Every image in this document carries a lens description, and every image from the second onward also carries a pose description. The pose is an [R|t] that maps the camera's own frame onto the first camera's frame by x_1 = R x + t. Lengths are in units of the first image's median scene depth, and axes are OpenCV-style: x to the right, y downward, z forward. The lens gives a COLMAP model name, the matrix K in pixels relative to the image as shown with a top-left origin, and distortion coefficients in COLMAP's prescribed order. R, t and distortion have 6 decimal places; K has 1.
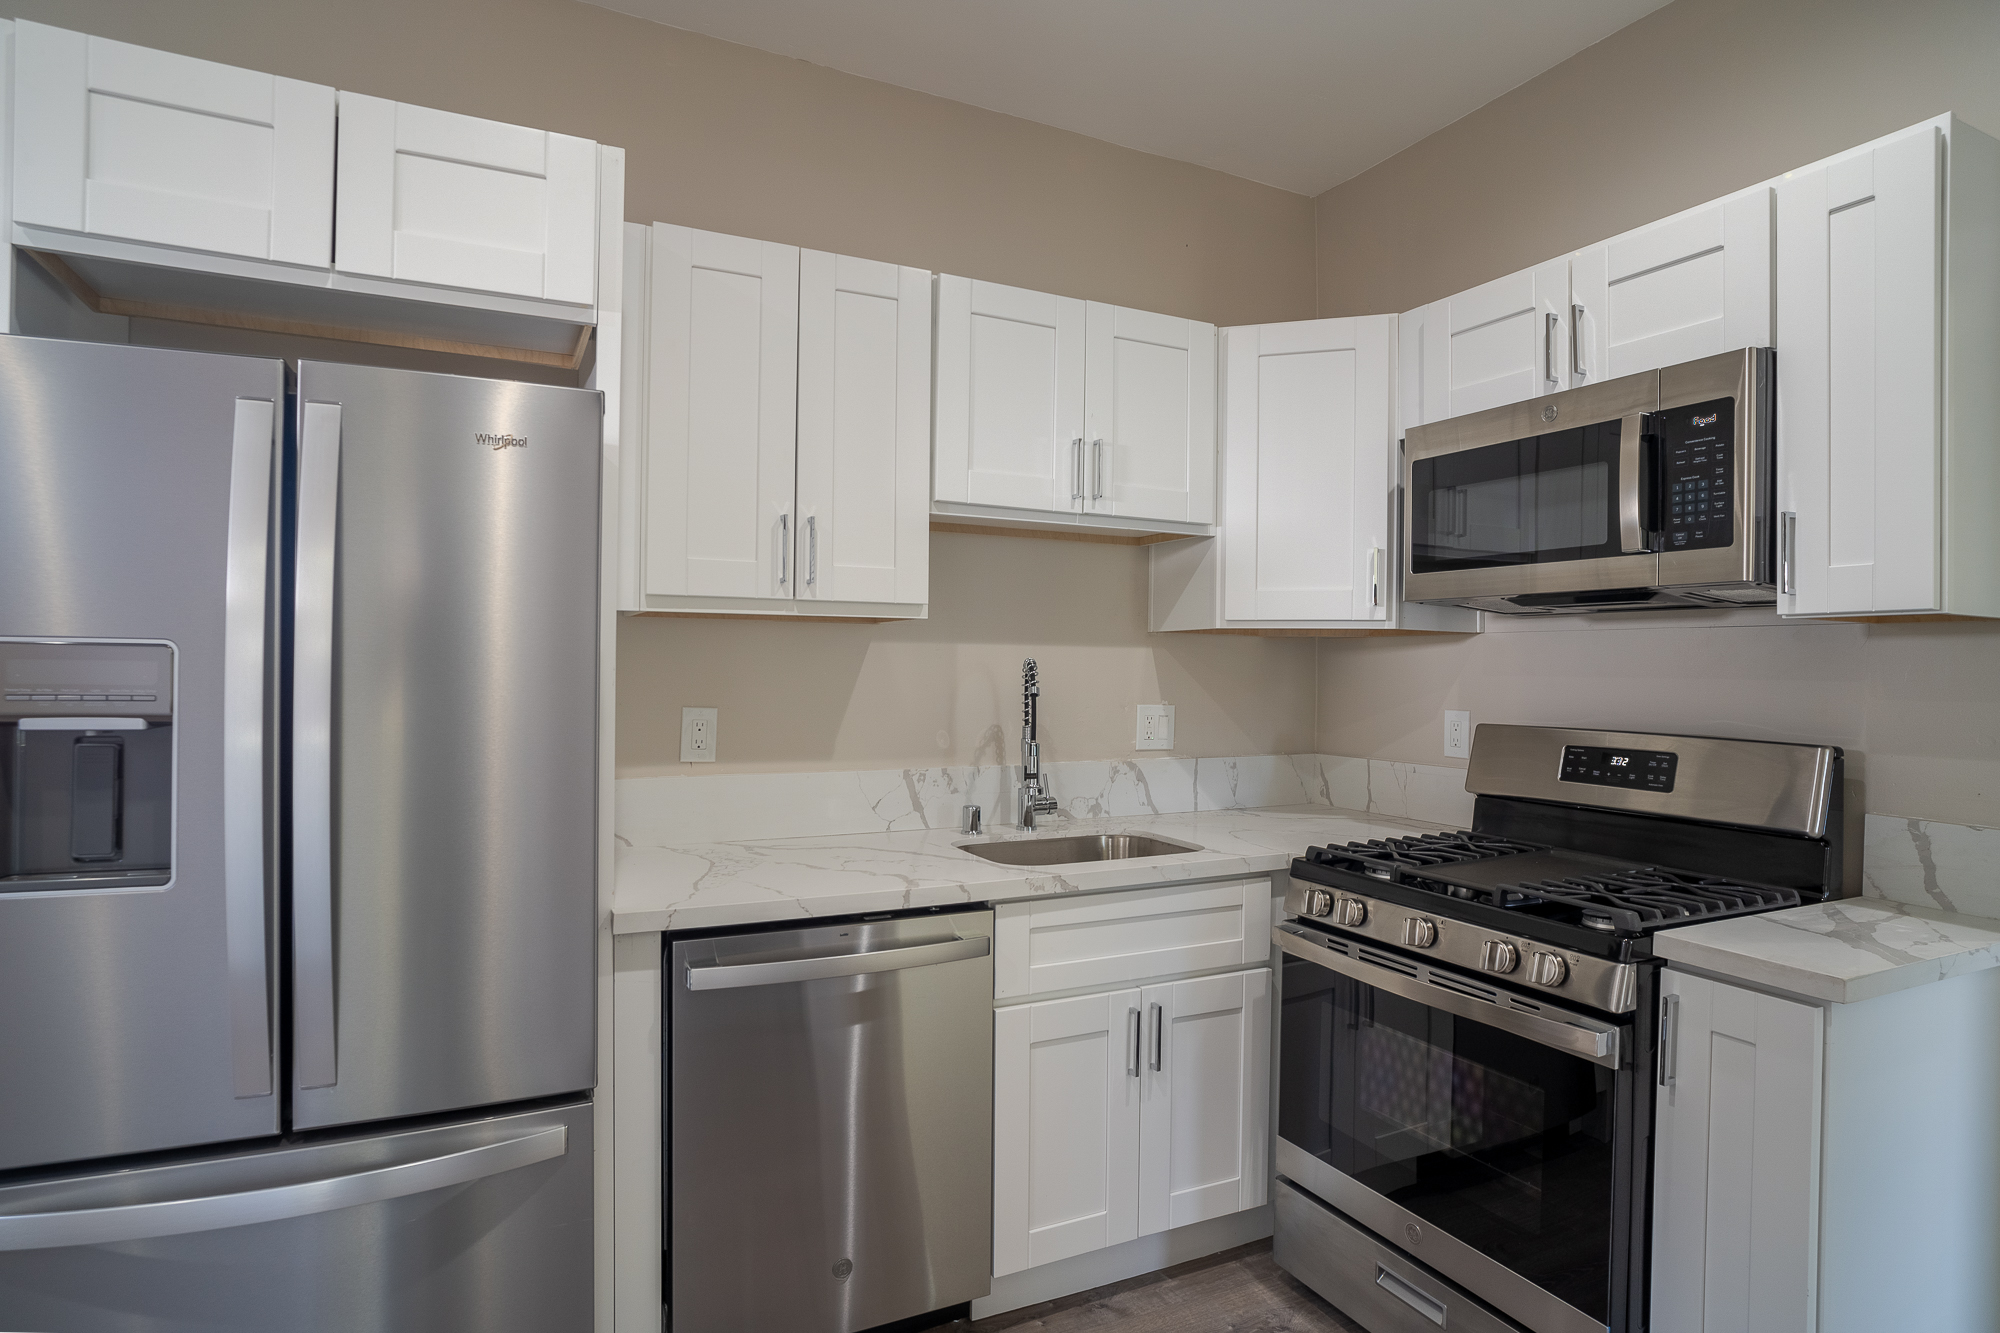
lens RADIAL K [[1075.9, 0, 1010.9], [0, 1075.9, 663.8], [0, 0, 1]] dist [-0.051246, 0.025965]
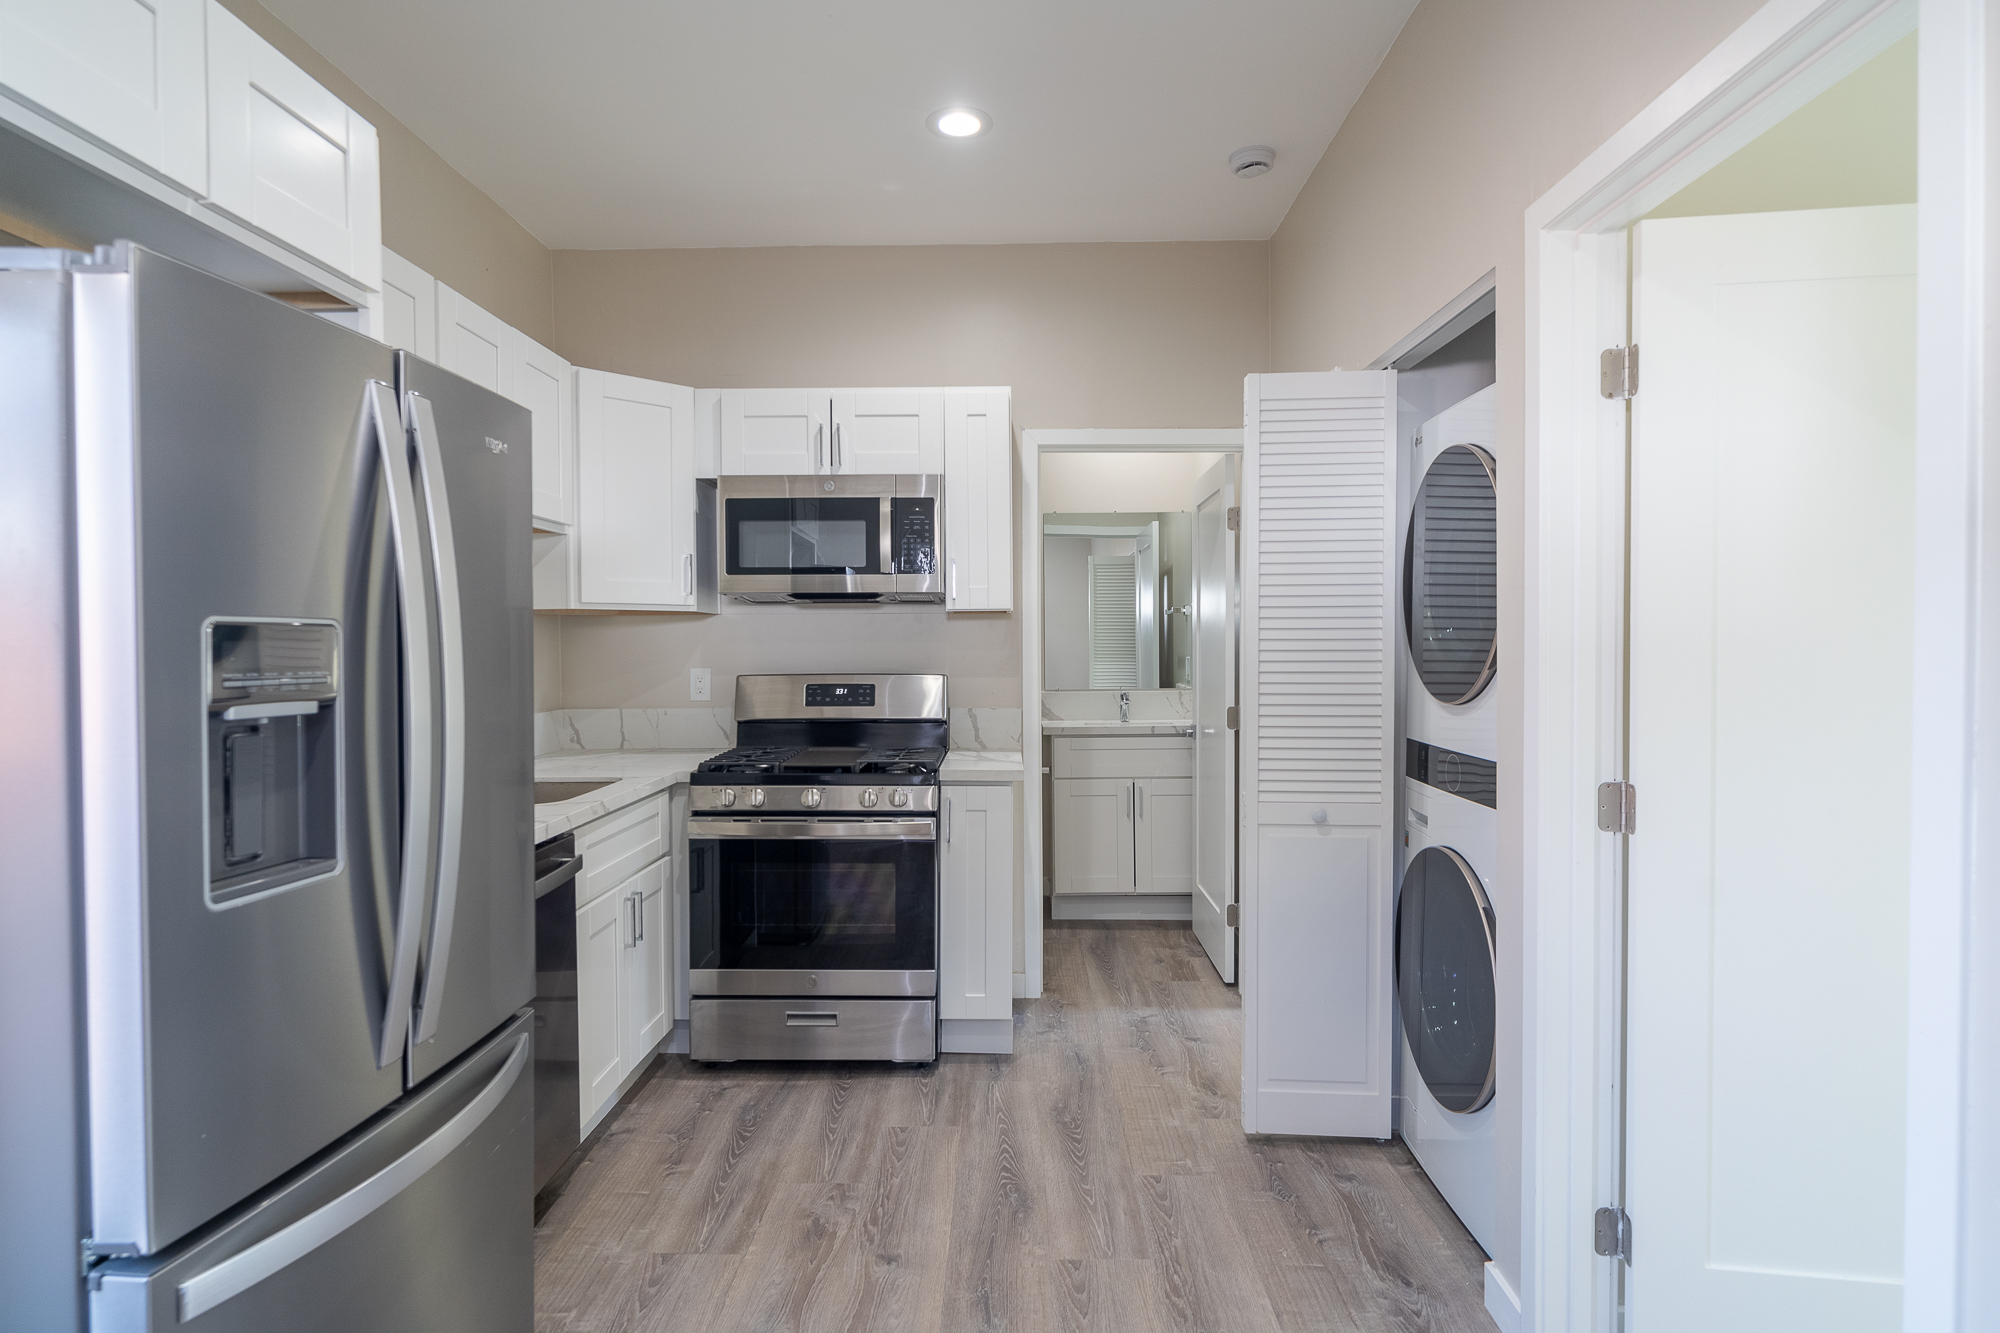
lens RADIAL K [[1040.6, 0, 1010.3], [0, 1040.6, 662.9], [0, 0, 1]] dist [0.001010, 0.000757]
pose [[0.449101, -0.031816, 0.892914, -0.769299], [0.007803, 0.999467, 0.031688, -0.004776], [-0.893447, -0.007264, 0.449110, 0.000274]]
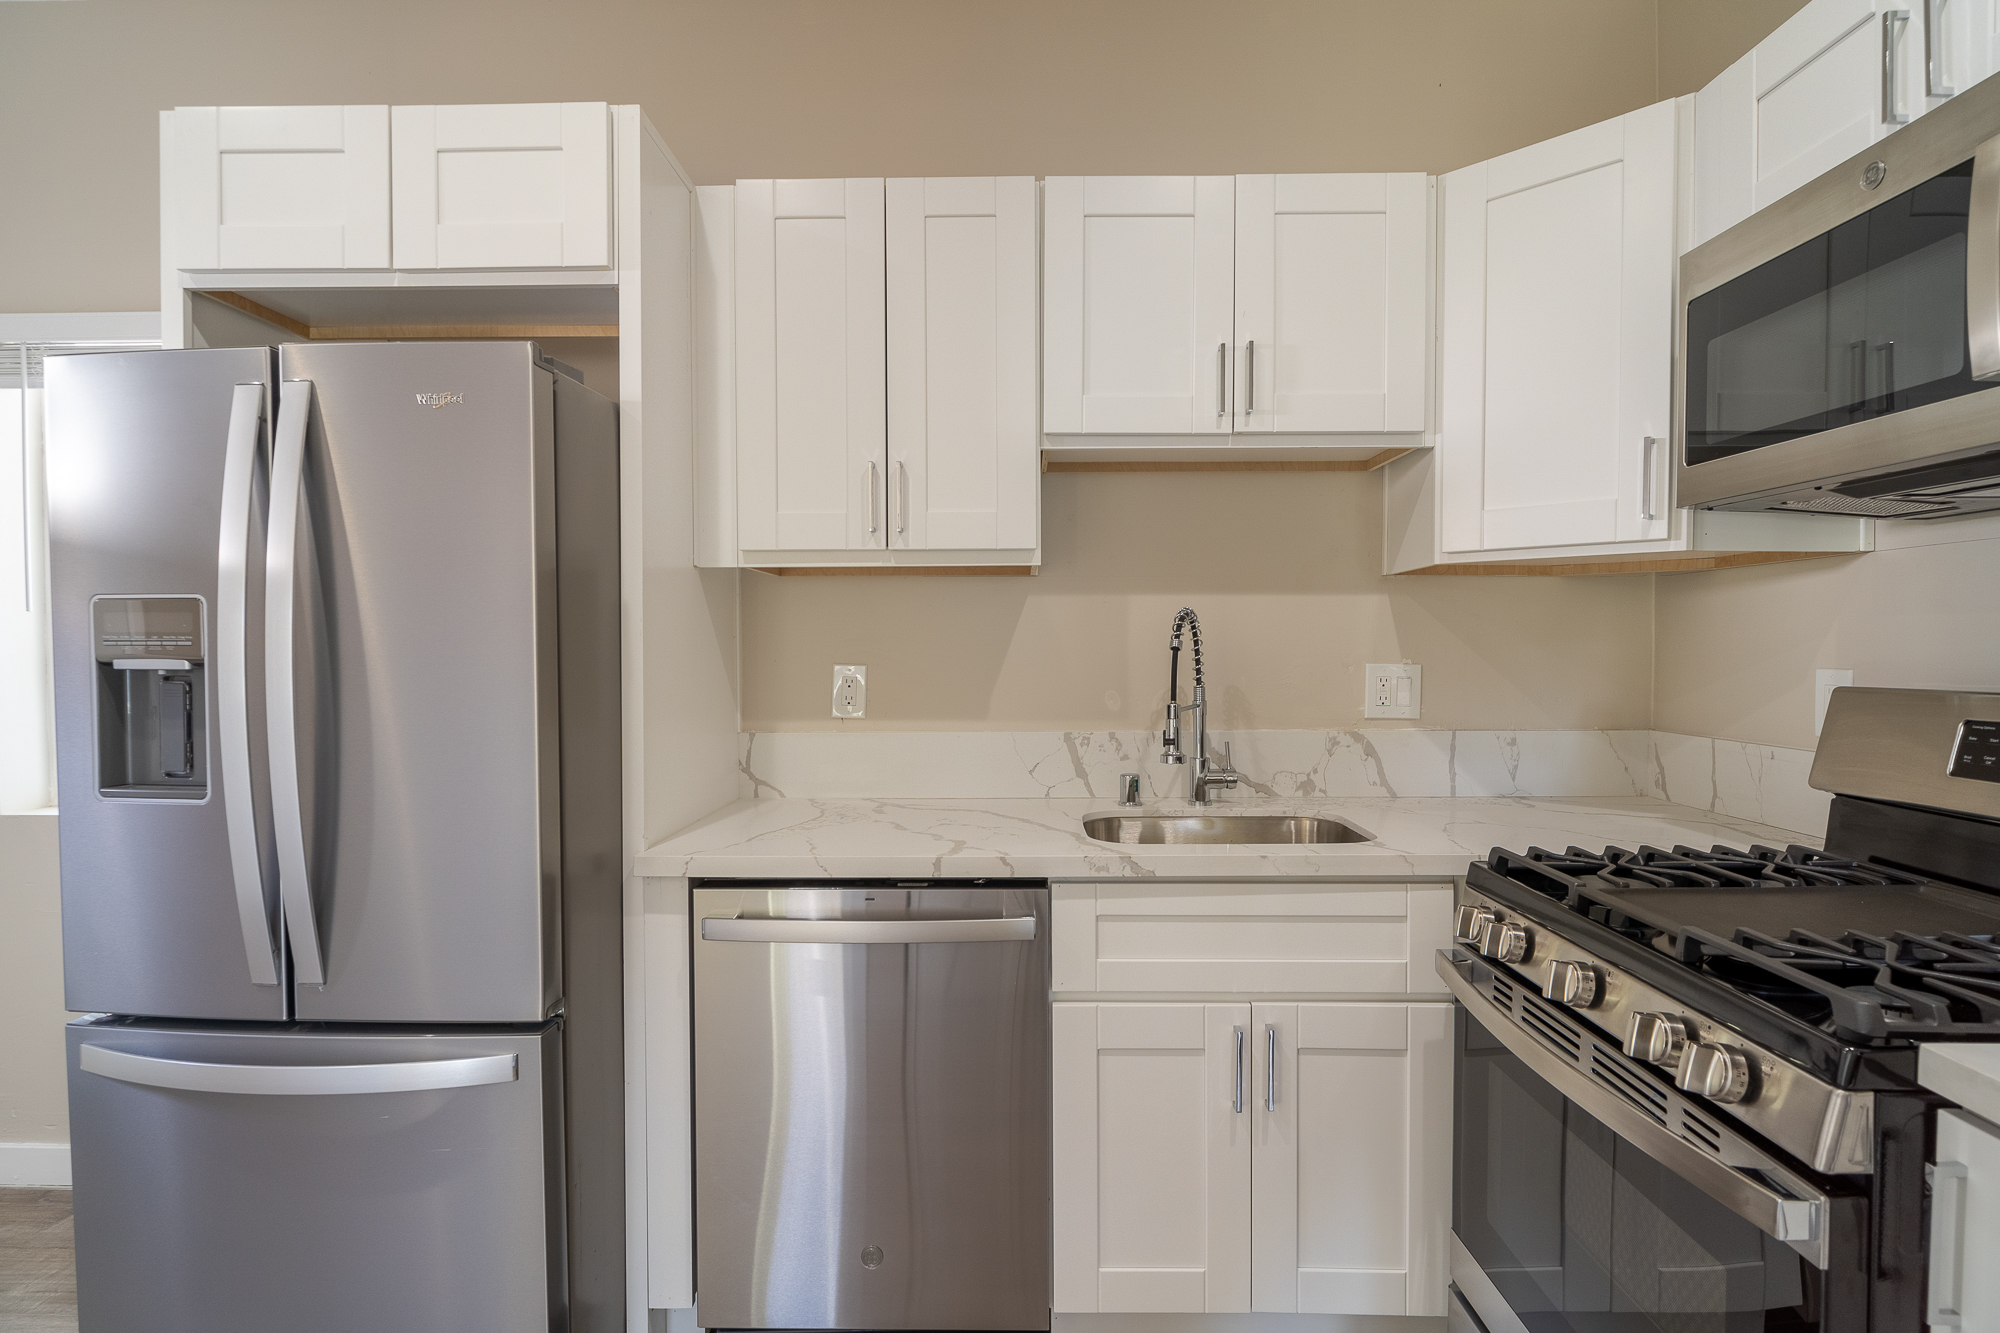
lens RADIAL K [[1040.6, 0, 1010.3], [0, 1040.6, 662.9], [0, 0, 1]] dist [0.001010, 0.000757]
pose [[0.886695, -0.003954, -0.462338, 0.311659], [0.013081, 0.999778, 0.016536, 0.026506], [0.462170, -0.020710, 0.886550, 0.208058]]
